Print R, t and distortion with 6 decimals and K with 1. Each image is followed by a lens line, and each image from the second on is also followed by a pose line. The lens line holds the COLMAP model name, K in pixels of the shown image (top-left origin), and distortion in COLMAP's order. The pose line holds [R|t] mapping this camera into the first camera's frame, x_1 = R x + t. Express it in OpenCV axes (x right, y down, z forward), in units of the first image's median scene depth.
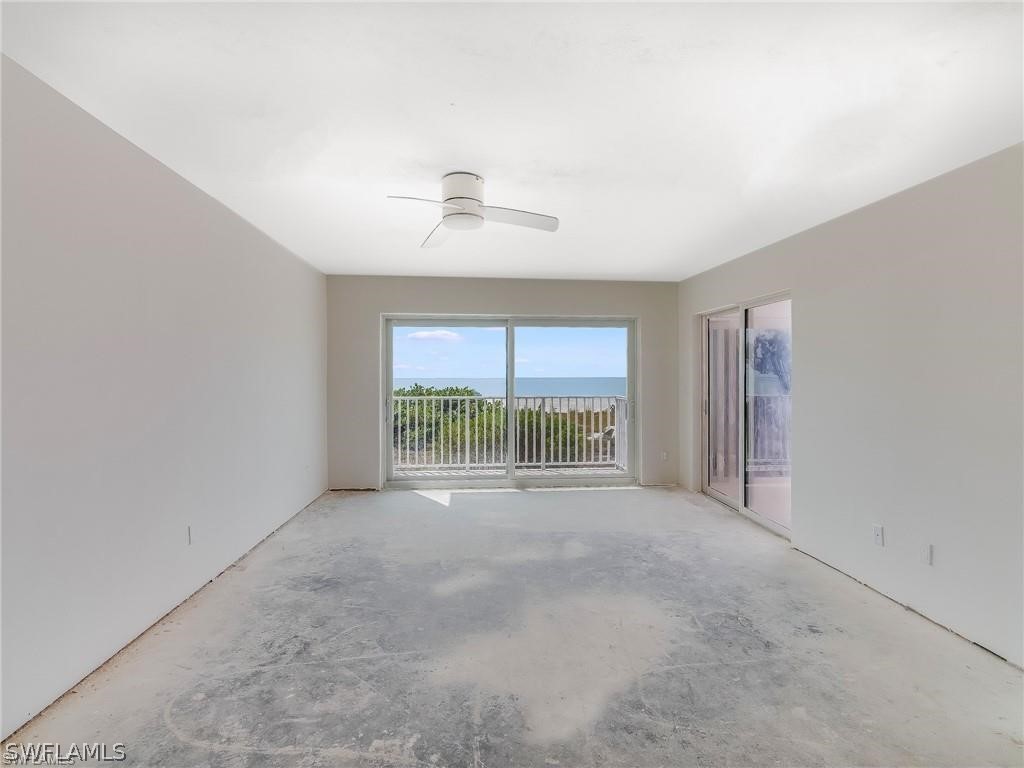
lens RADIAL K [[517.5, 0, 514.4], [0, 517.5, 376.8], [0, 0, 1]] dist [-0.007068, -0.008367]
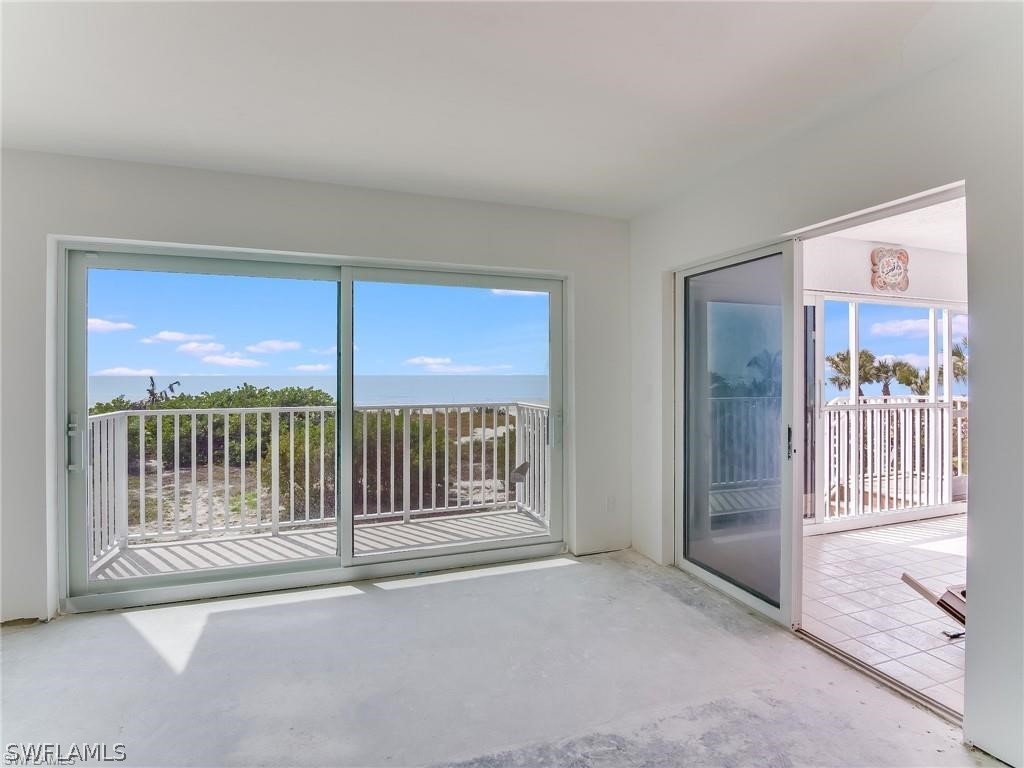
lens RADIAL K [[517.5, 0, 514.4], [0, 517.5, 376.8], [0, 0, 1]] dist [-0.007068, -0.008367]
pose [[0.964737, -0.002997, 0.263197, 0.037206], [0.001797, 0.999987, 0.004798, 0.000181], [-0.263208, -0.004156, 0.964730, 0.779818]]
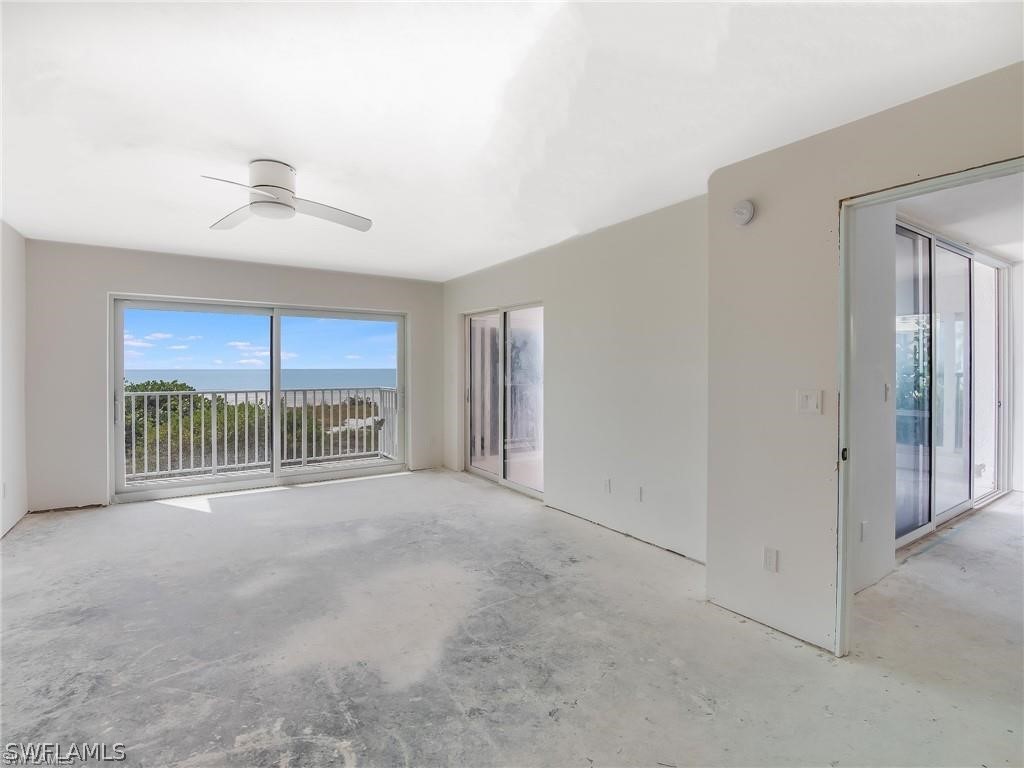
lens RADIAL K [[517.5, 0, 514.4], [0, 517.5, 376.8], [0, 0, 1]] dist [-0.007068, -0.008367]
pose [[0.872223, -0.007889, 0.489045, -0.158833], [-0.000102, 0.999867, 0.016313, -0.002290], [-0.489109, -0.014278, 0.872106, -0.064731]]
